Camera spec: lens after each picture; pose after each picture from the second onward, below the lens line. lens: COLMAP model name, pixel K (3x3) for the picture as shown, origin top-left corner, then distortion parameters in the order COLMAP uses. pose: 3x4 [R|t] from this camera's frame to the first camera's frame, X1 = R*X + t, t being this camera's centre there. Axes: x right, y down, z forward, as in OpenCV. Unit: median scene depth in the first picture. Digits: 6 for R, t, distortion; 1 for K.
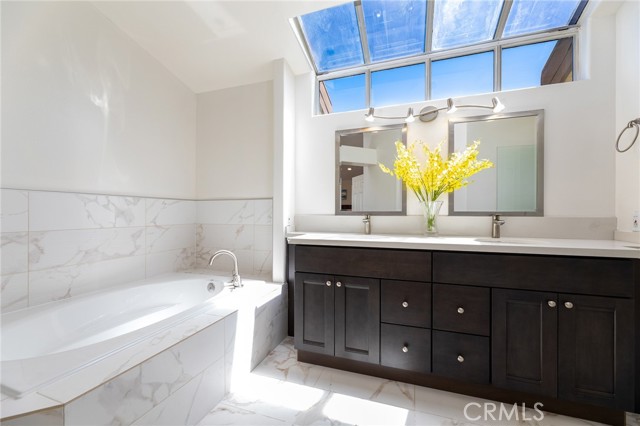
lens RADIAL K [[258.0, 0, 319.7], [0, 258.0, 215.7], [0, 0, 1]] dist [0.000101, -0.000229]
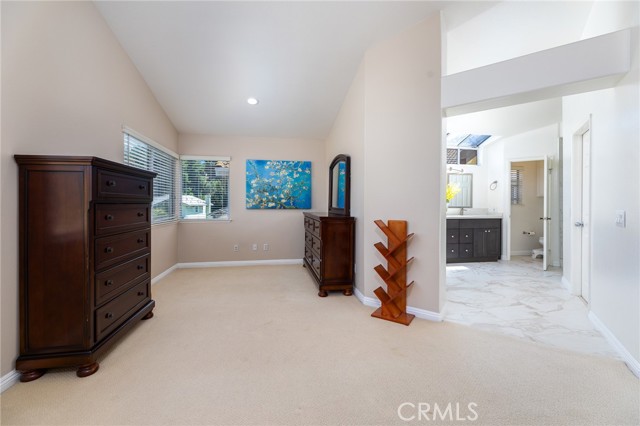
lens RADIAL K [[258.0, 0, 319.2], [0, 258.0, 209.1], [0, 0, 1]] dist [0.000101, -0.000229]
pose [[0.862122, -0.002507, 0.506695, -2.642000], [-0.000226, 0.999986, 0.005332, -0.000419], [-0.506701, -0.004711, 0.862109, -0.858335]]
